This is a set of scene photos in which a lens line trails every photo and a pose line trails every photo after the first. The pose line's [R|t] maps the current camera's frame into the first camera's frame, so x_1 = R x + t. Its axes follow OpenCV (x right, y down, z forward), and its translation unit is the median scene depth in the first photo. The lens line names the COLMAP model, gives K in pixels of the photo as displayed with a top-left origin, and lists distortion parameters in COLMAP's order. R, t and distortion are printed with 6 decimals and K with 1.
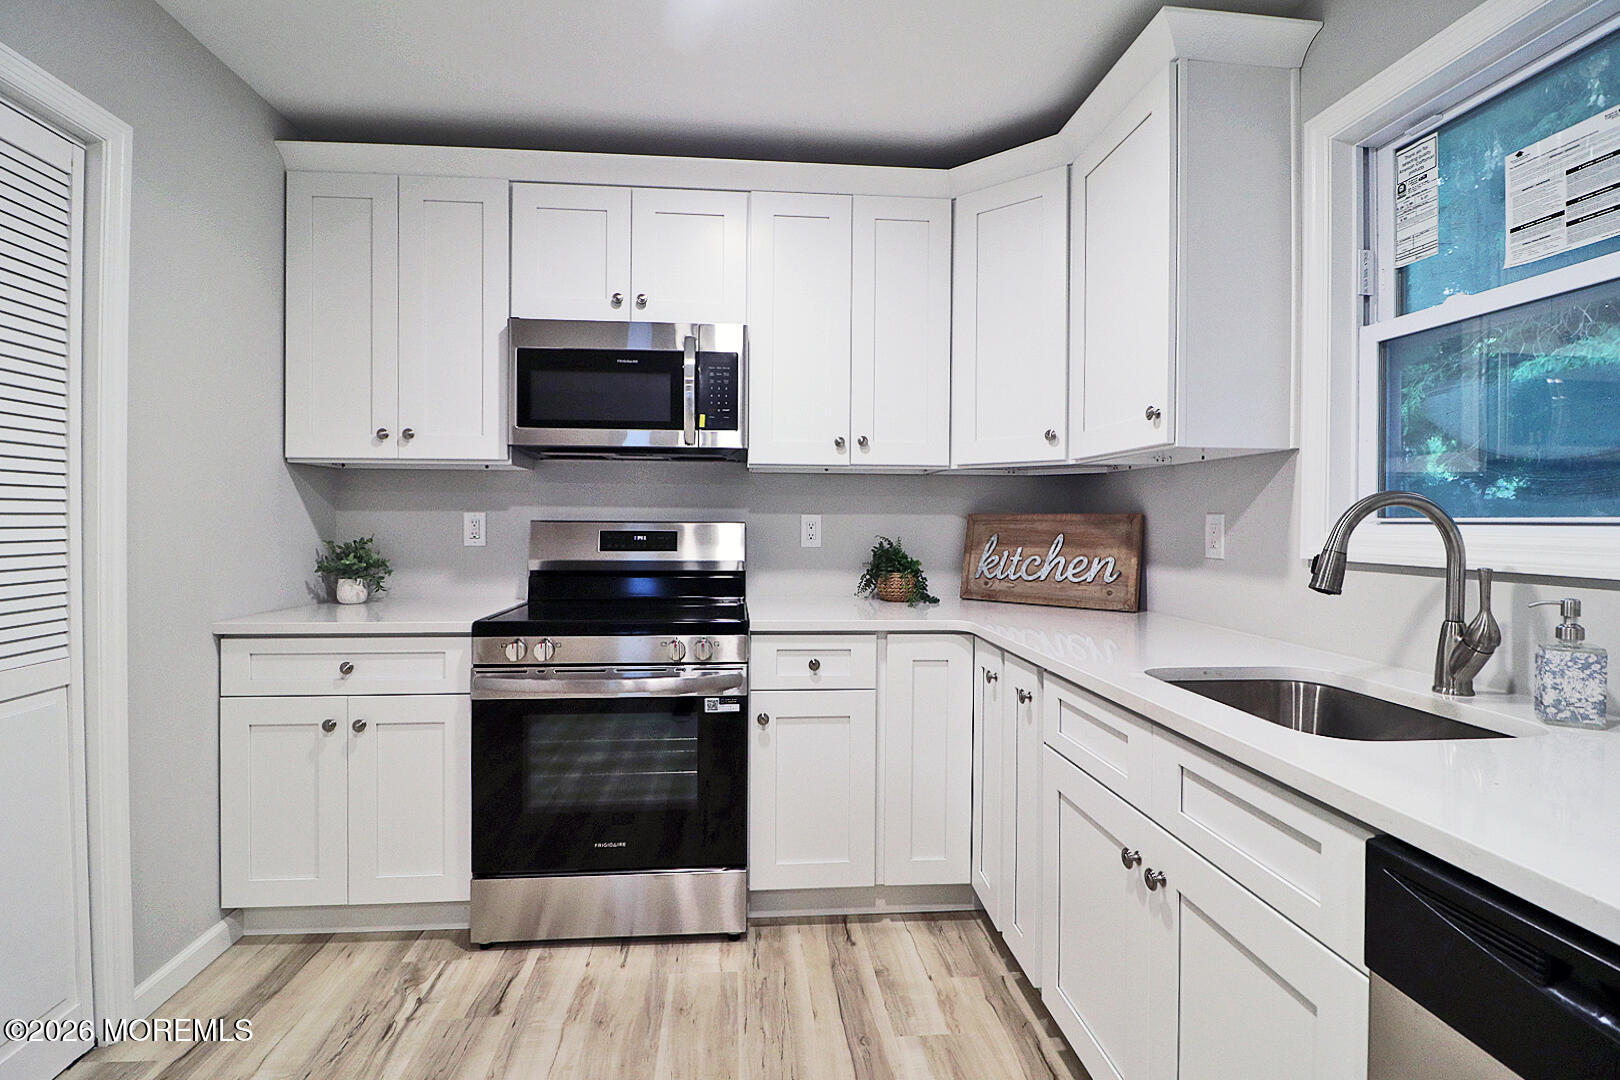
lens RADIAL K [[759.8, 0, 806.3], [0, 759.8, 525.8], [0, 0, 1]] dist [-0.000215, -0.015783]
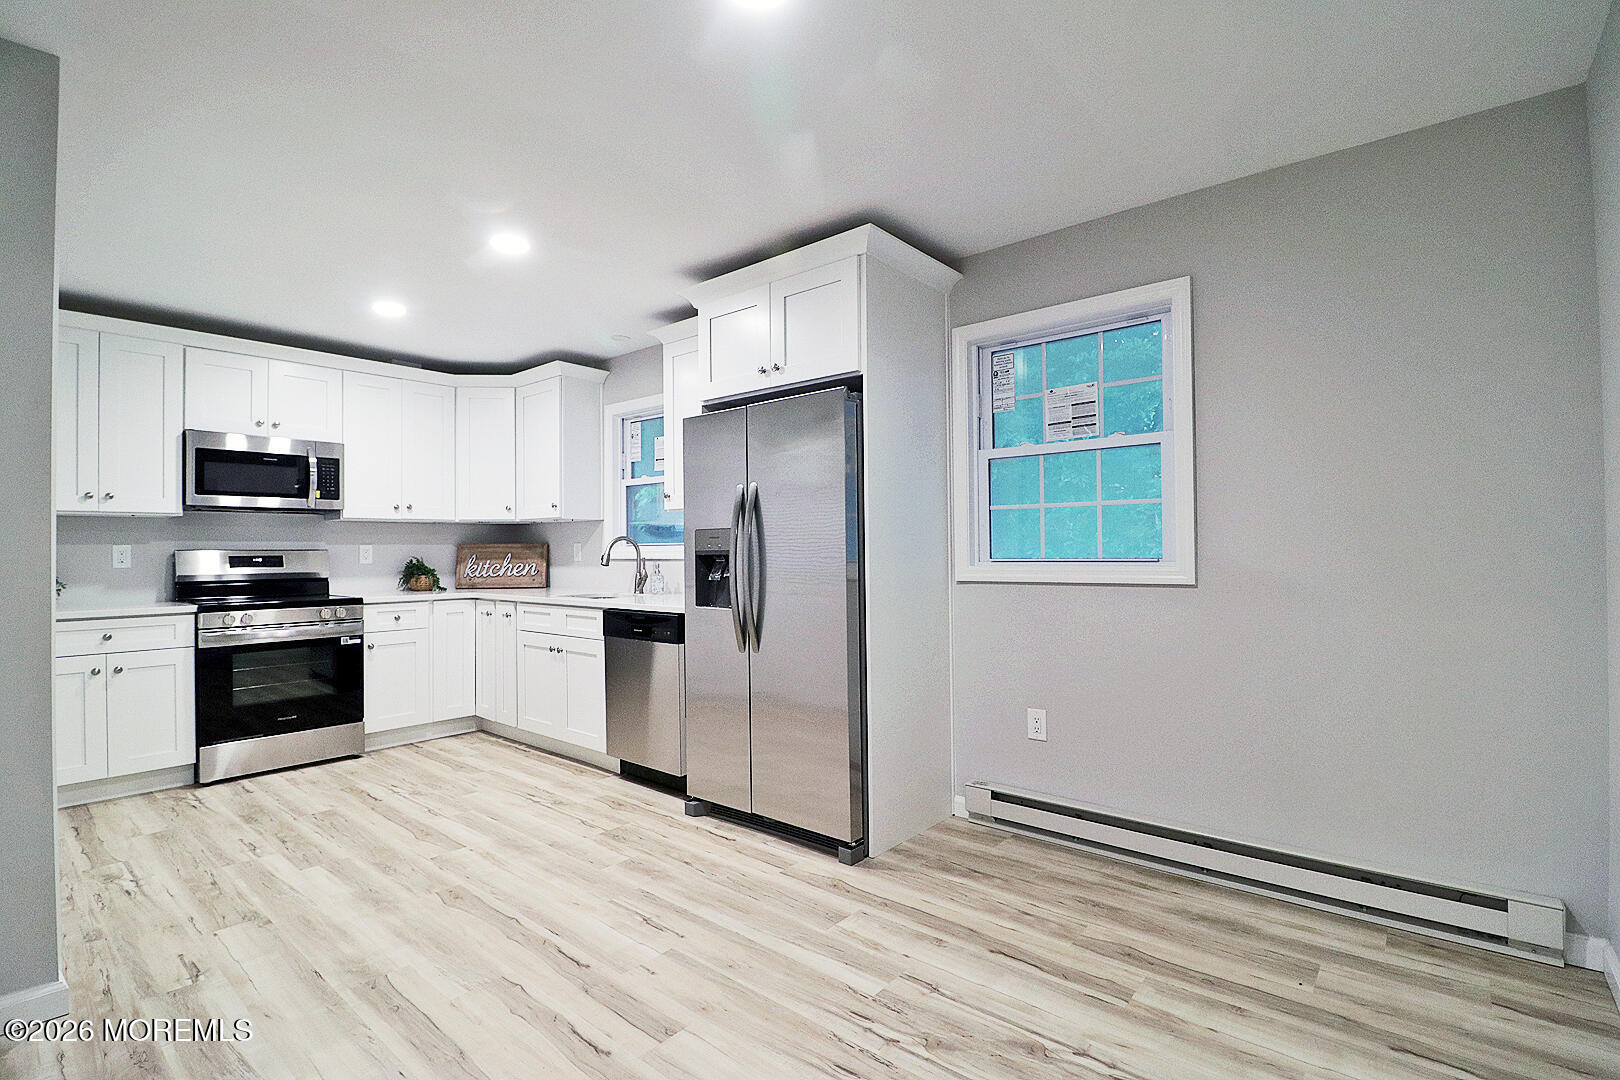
lens RADIAL K [[746.0, 0, 807.7], [0, 746.0, 541.5], [0, 0, 1]] dist [0.000840, -0.015161]
pose [[0.712449, -0.004438, 0.701710, -0.603830], [0.017450, 0.999783, -0.011394, 0.018448], [-0.701507, 0.020363, 0.712372, -1.202300]]
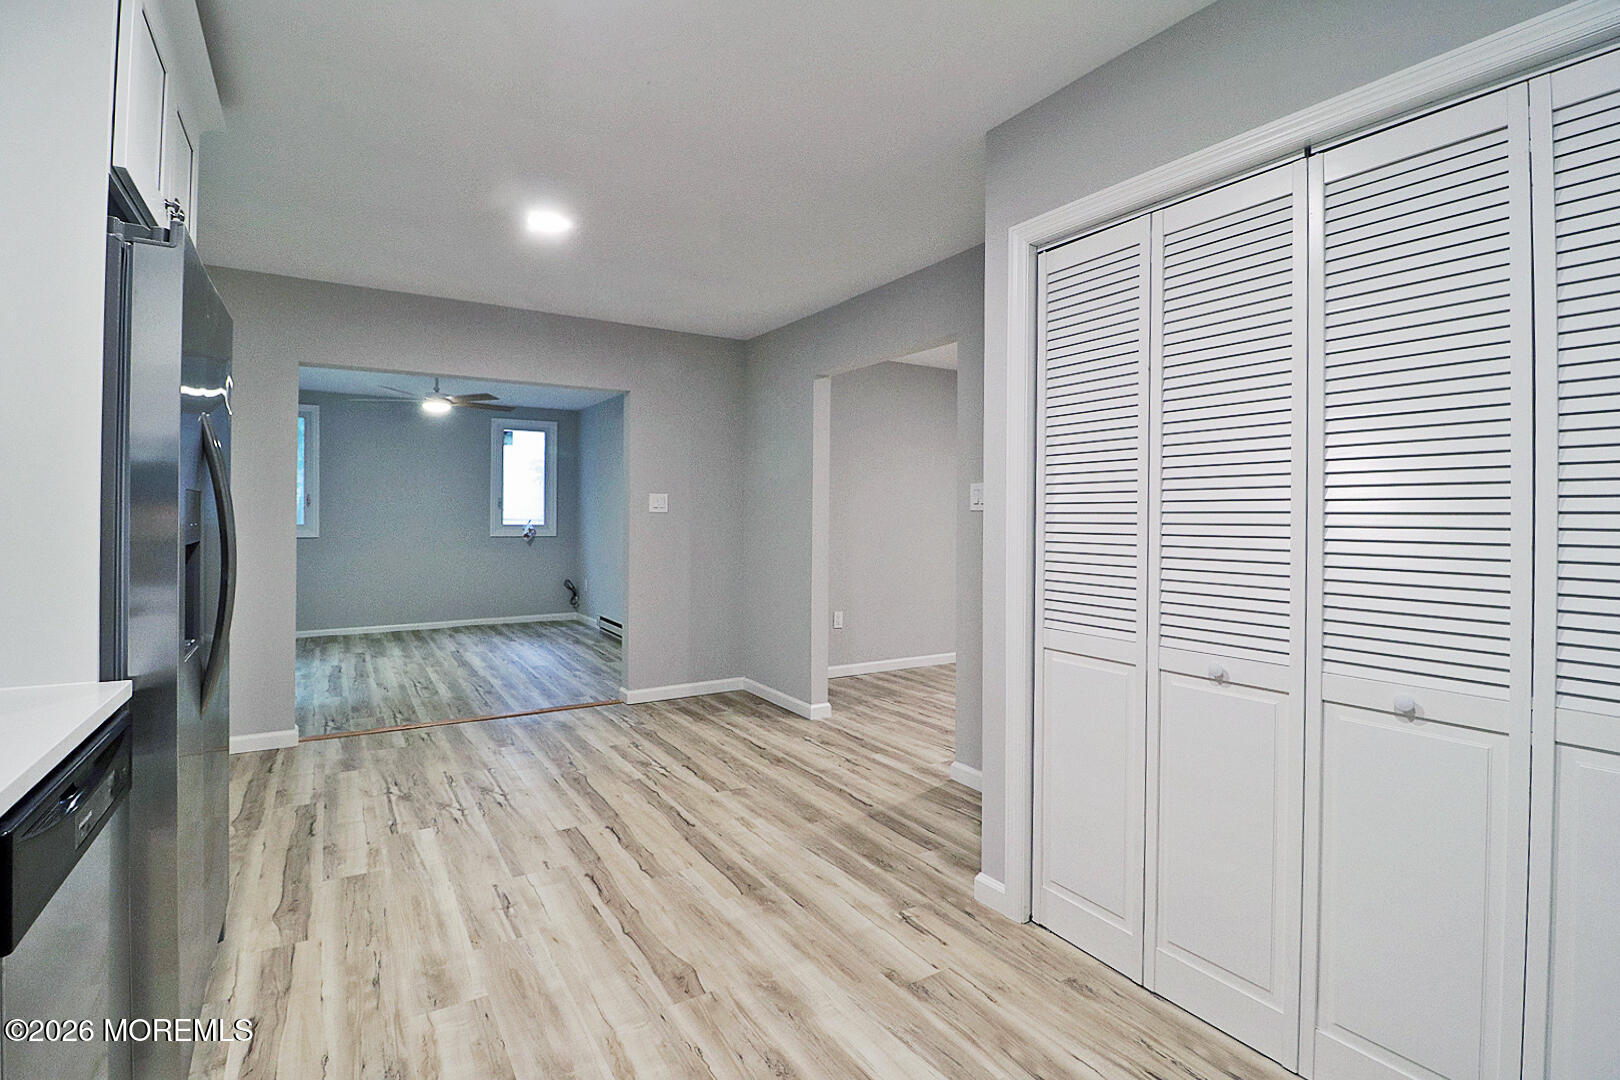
lens RADIAL K [[759.8, 0, 806.3], [0, 759.8, 525.8], [0, 0, 1]] dist [-0.000215, -0.015783]
pose [[-0.893176, -0.007640, -0.449643, 0.077950], [-0.015917, 0.999766, 0.014631, -0.010881], [0.449426, 0.020225, -0.893089, 0.834812]]
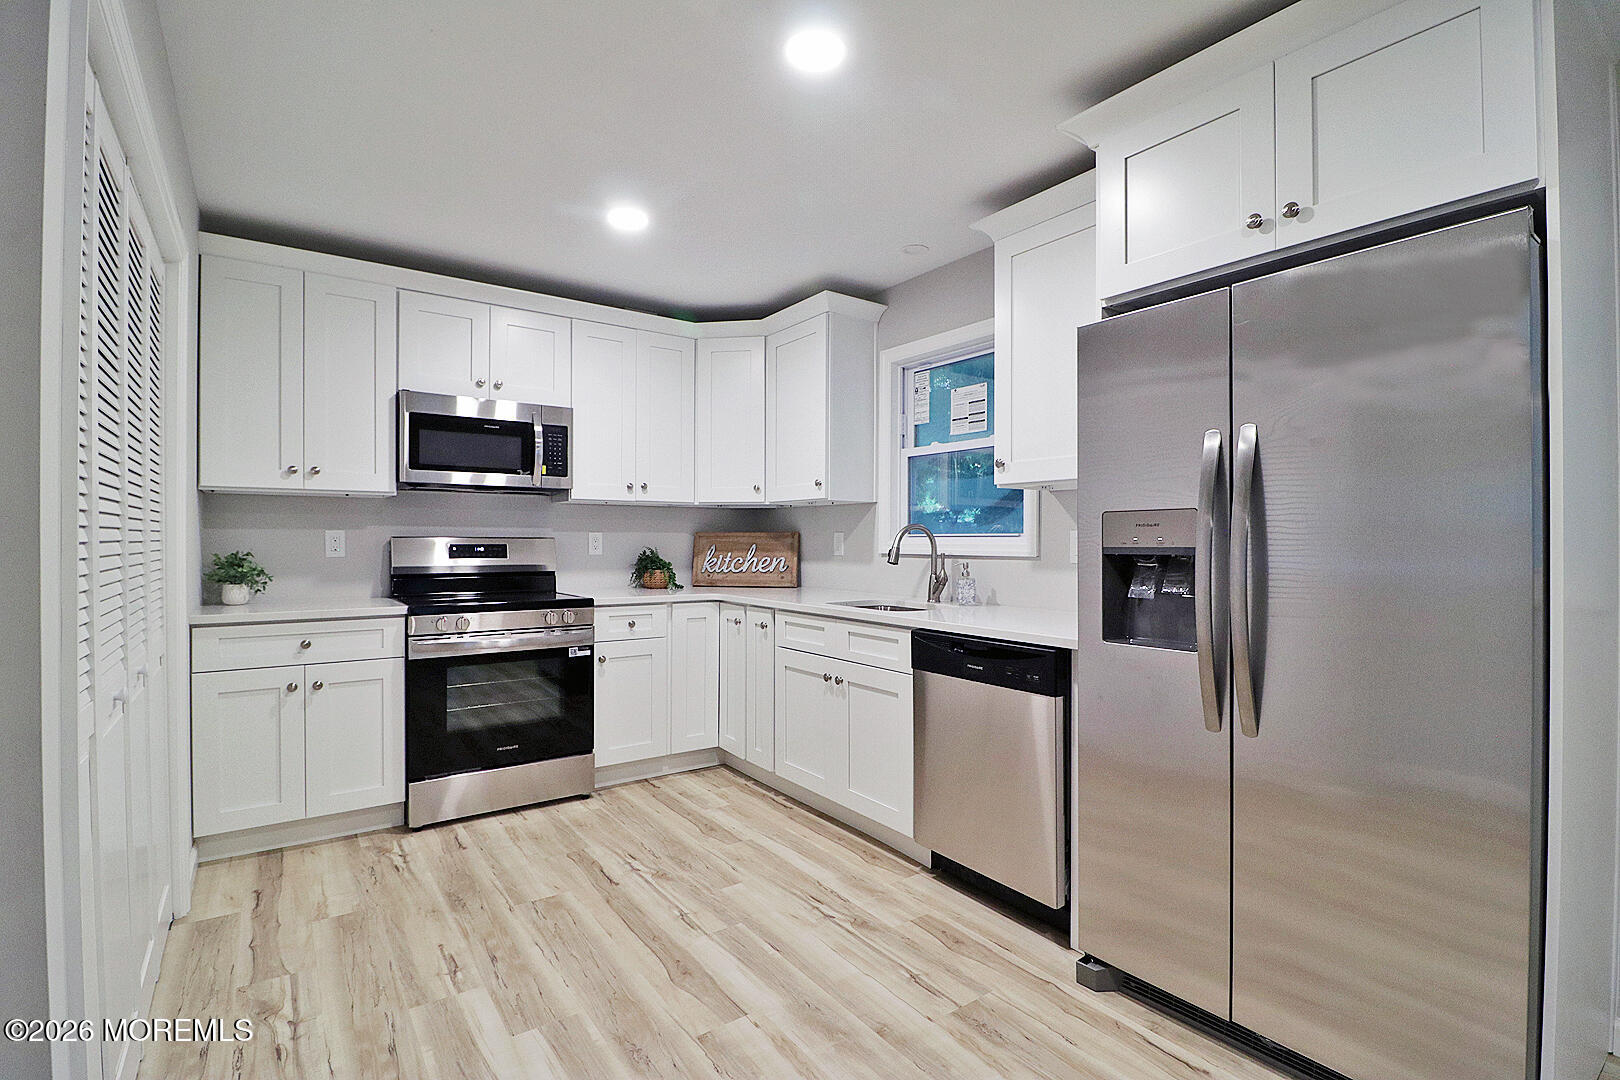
lens RADIAL K [[746.0, 0, 807.7], [0, 746.0, 541.5], [0, 0, 1]] dist [0.000840, -0.015161]
pose [[0.862885, -0.004346, 0.505381, -0.469461], [0.005673, 0.999983, -0.001088, 0.008305], [-0.505368, 0.003805, 0.862895, -0.576706]]
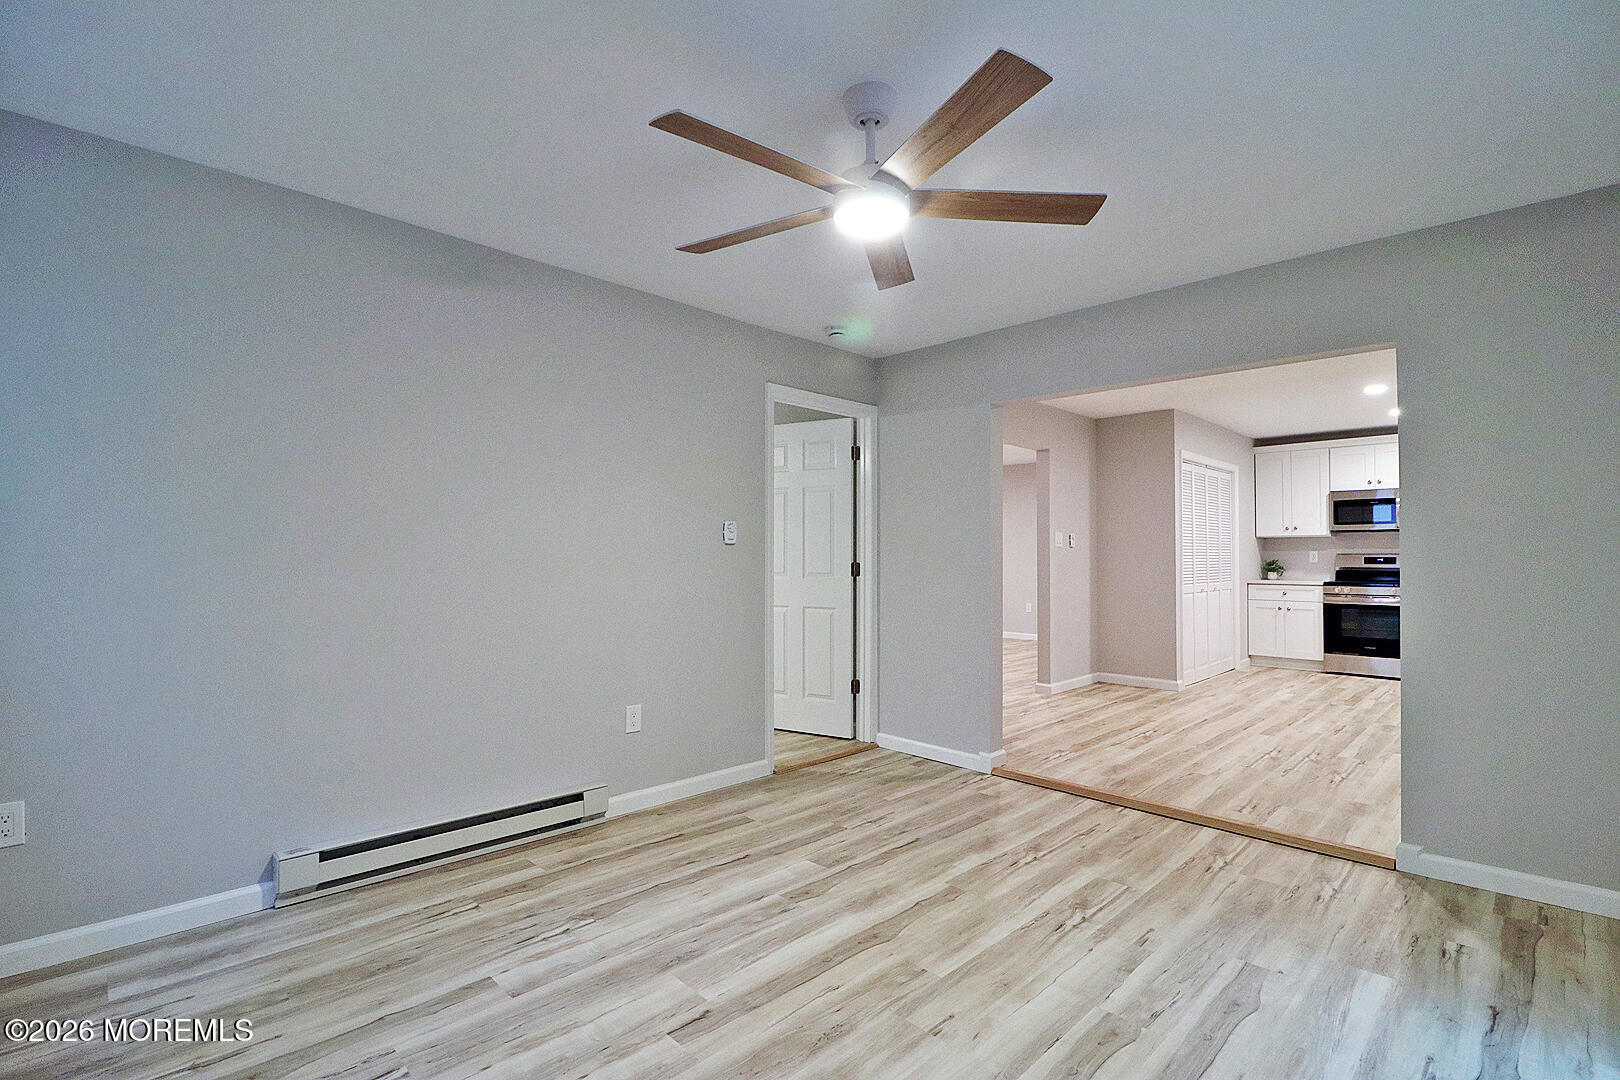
lens RADIAL K [[746.0, 0, 807.7], [0, 746.0, 541.5], [0, 0, 1]] dist [0.000840, -0.015161]
pose [[0.633161, -0.021249, -0.773728, 0.700945], [-0.002639, 0.999558, -0.029610, 0.044347], [0.774015, 0.020789, 0.632825, -2.945131]]
